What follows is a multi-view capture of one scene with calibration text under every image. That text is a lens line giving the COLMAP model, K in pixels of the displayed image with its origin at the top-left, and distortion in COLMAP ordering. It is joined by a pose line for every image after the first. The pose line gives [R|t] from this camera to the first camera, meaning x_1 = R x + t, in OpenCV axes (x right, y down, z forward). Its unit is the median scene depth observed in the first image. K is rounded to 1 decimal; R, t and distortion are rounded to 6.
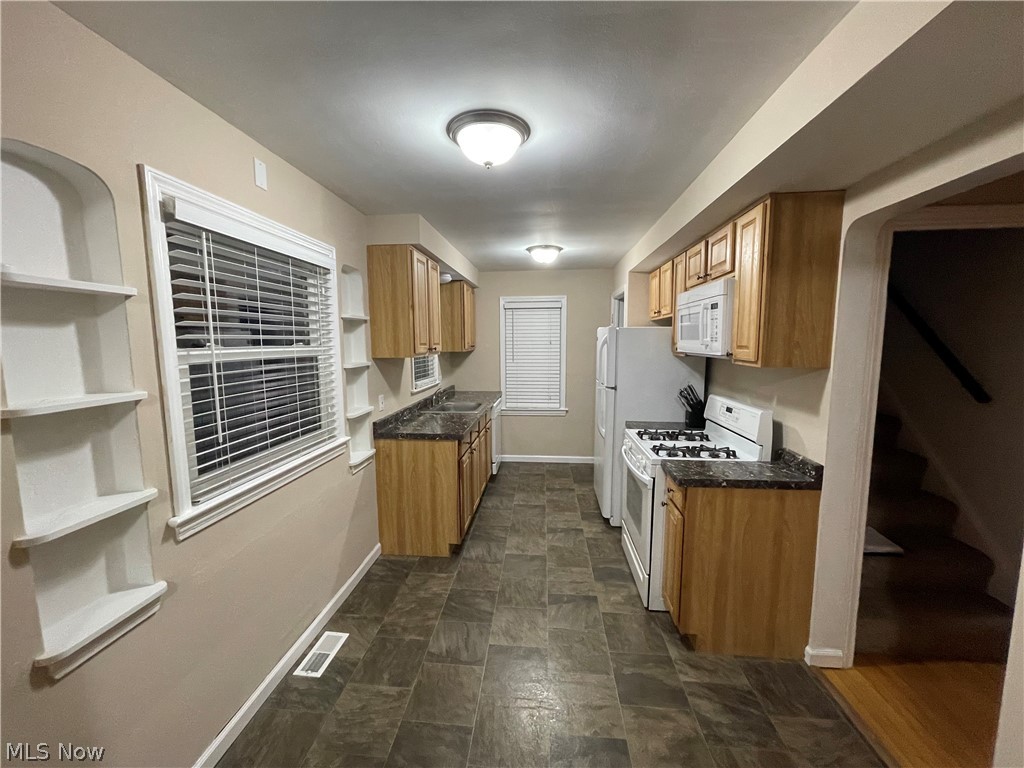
lens RADIAL K [[413.8, 0, 512.0], [0, 413.8, 384.0], [0, 0, 1]] dist [-0.000015, -0.000004]
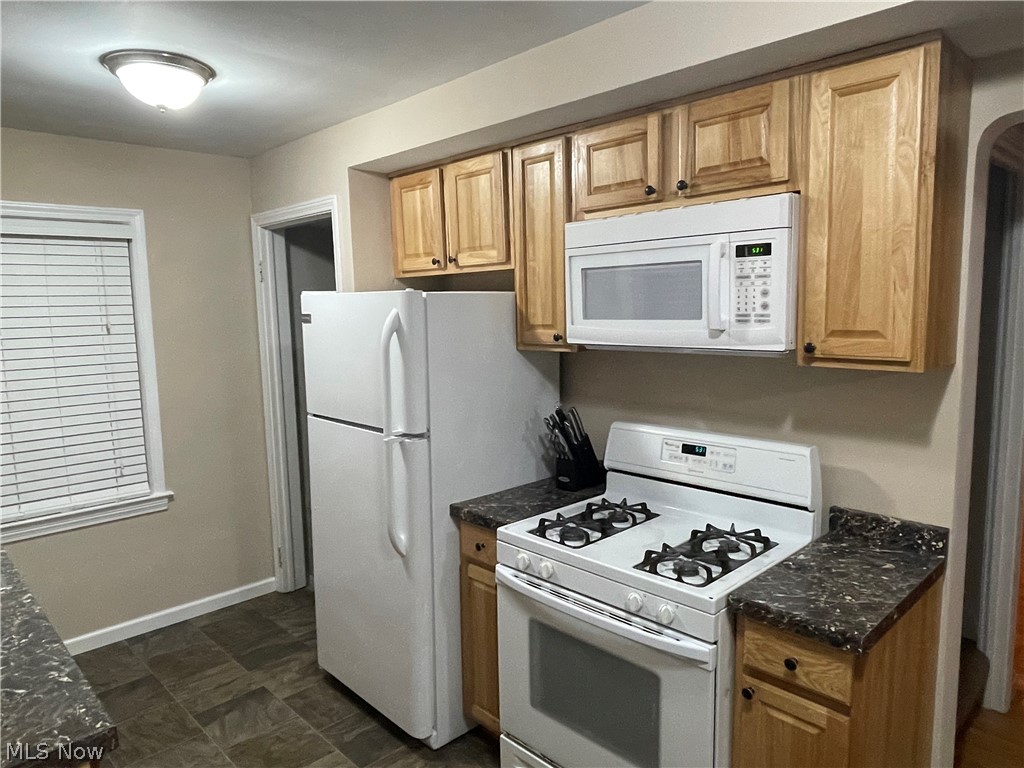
lens RADIAL K [[676.1, 0, 512.0], [0, 676.1, 384.0], [0, 0, 1]] dist [0.001069, -0.001556]
pose [[0.654322, -0.098888, 0.749723, -0.228822], [0.097877, 0.994148, 0.045705, -0.071852], [-0.749855, 0.043475, 0.660172, 0.521083]]
